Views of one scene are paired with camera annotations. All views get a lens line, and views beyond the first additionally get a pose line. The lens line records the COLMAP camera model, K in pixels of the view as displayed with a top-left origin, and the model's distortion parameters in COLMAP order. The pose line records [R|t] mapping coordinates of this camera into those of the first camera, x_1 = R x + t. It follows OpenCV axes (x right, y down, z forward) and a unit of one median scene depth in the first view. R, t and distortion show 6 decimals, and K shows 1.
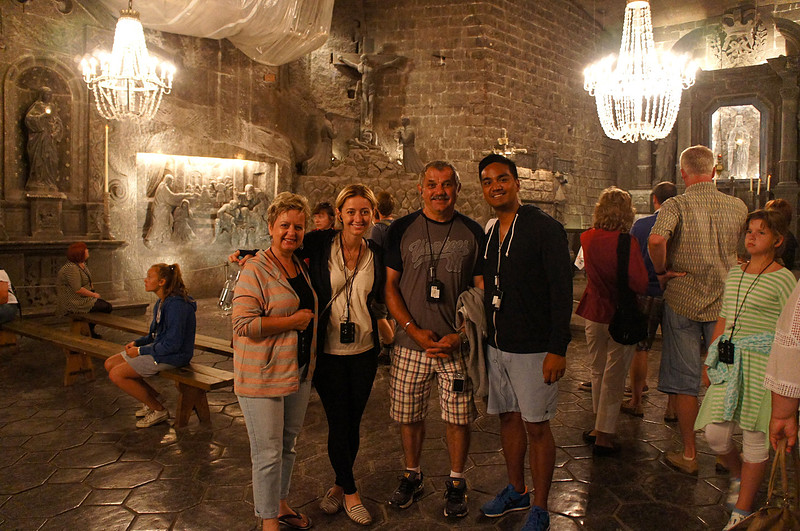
lens RADIAL K [[635.2, 0, 400.0], [0, 635.2, 265.5], [0, 0, 1]] dist [-0.156962, 0.122406]
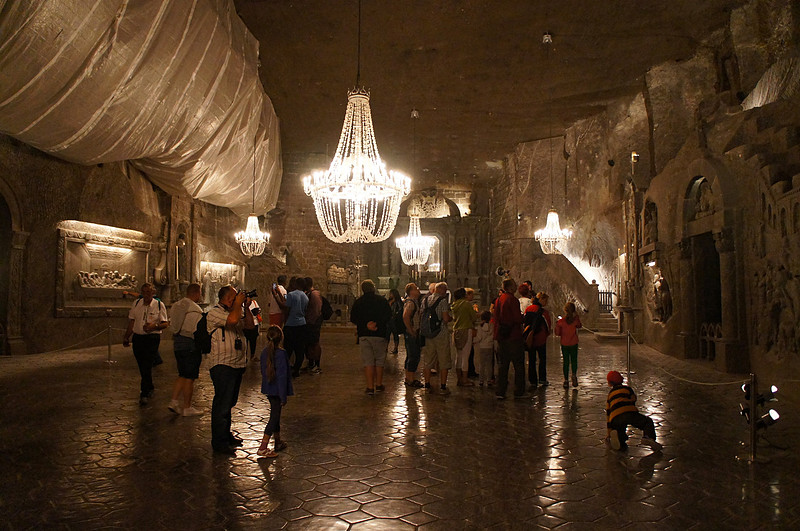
lens RADIAL K [[635.2, 0, 400.0], [0, 635.2, 265.5], [0, 0, 1]] dist [-0.156962, 0.122406]
pose [[0.866263, 0.014721, 0.499372, -0.779068], [0.043115, 0.993633, -0.104084, 0.071504], [-0.497725, 0.111695, 0.860113, -1.017140]]
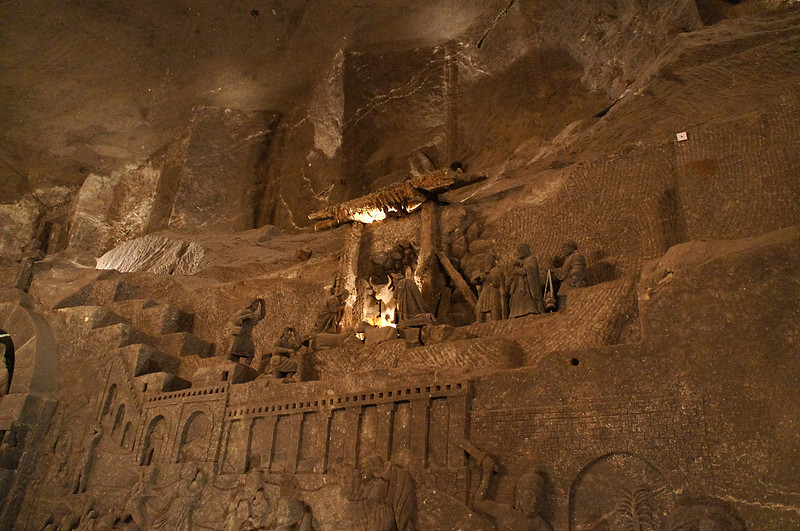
lens RADIAL K [[635.2, 0, 400.0], [0, 635.2, 265.5], [0, 0, 1]] dist [-0.156962, 0.122406]
pose [[-0.142491, 0.443957, 0.884646, -0.465496], [-0.038115, 0.890642, -0.453106, 0.042320], [-0.989062, -0.098281, -0.109987, -0.729259]]
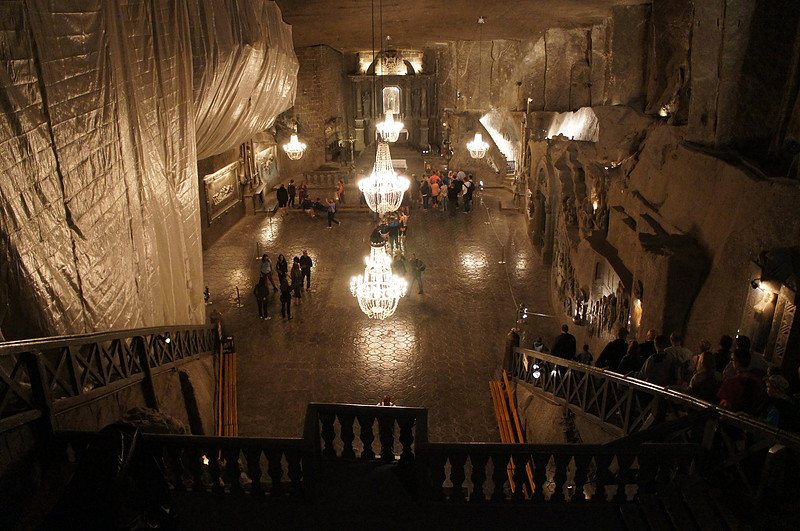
lens RADIAL K [[649.0, 0, 399.5], [0, 649.0, 241.4], [0, 0, 1]] dist [-0.004672, -0.000329]
pose [[0.809600, -0.221106, 0.543746, -1.522021], [0.059503, 0.952485, 0.298718, -0.619163], [-0.583958, -0.209487, 0.784288, -1.917435]]
